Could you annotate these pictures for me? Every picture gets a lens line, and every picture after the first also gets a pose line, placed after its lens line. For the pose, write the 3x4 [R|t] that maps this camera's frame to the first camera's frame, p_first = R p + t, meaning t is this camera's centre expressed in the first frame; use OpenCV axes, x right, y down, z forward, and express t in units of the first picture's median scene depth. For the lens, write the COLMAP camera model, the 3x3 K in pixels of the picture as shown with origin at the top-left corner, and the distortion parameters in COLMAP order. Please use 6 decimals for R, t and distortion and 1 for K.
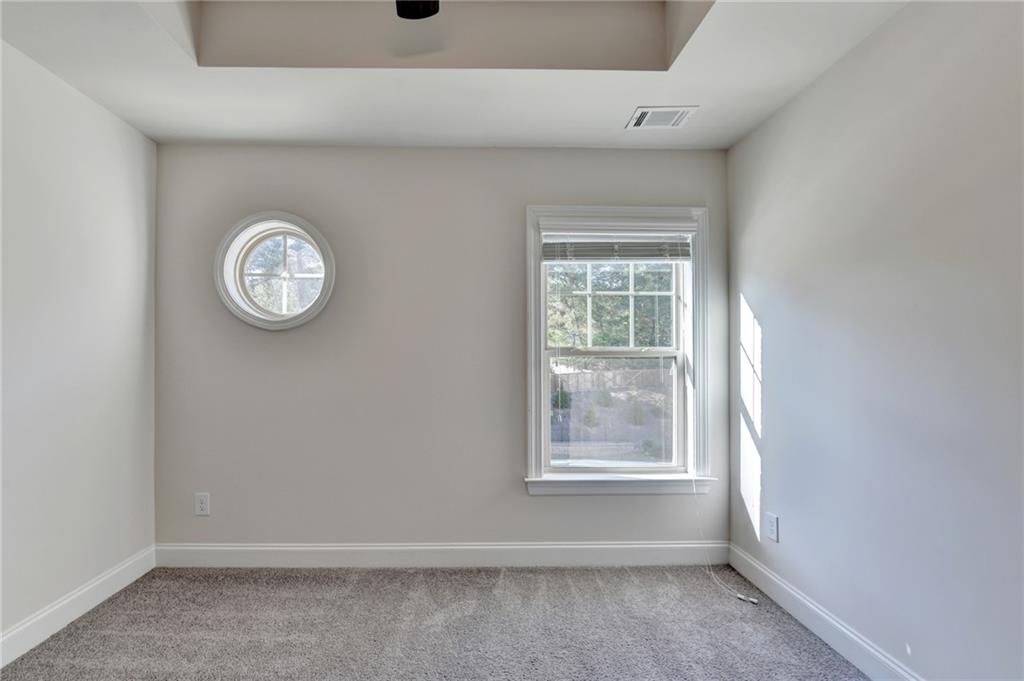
lens RADIAL K [[419.5, 0, 511.5], [0, 419.5, 349.3], [0, 0, 1]] dist [-0.019314, -0.000716]
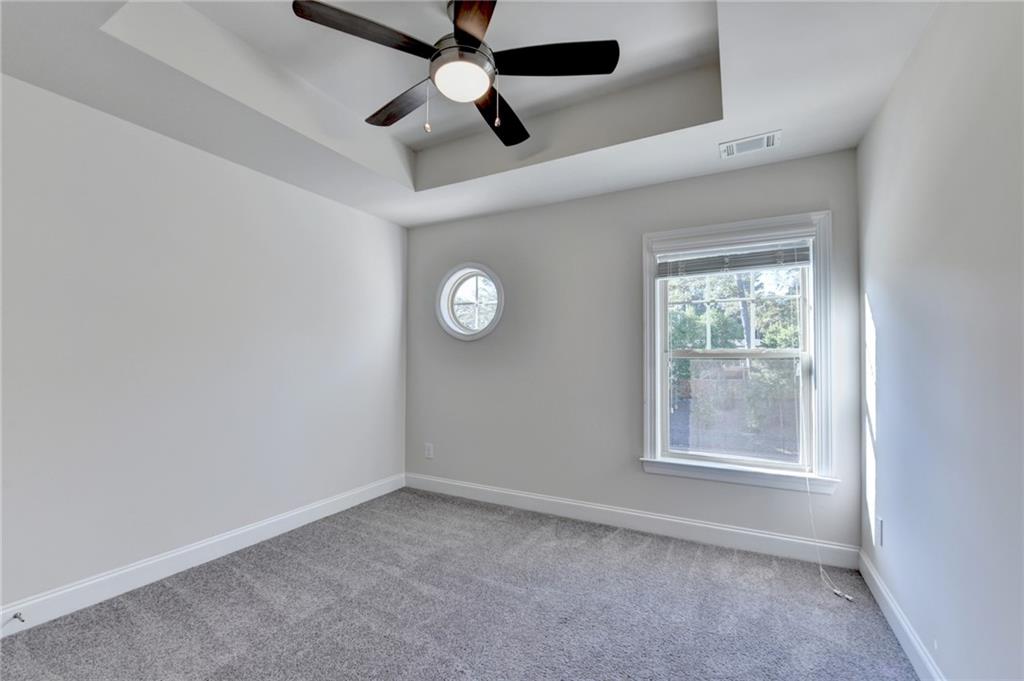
lens RADIAL K [[348.9, 0, 512.0], [0, 348.9, 340.5], [0, 0, 1]] dist [-0.018864, -0.000317]
pose [[0.901002, -0.020420, -0.433334, 0.139222], [0.005783, 0.999368, -0.035069, 0.000854], [0.433776, 0.029092, 0.900551, -0.081858]]
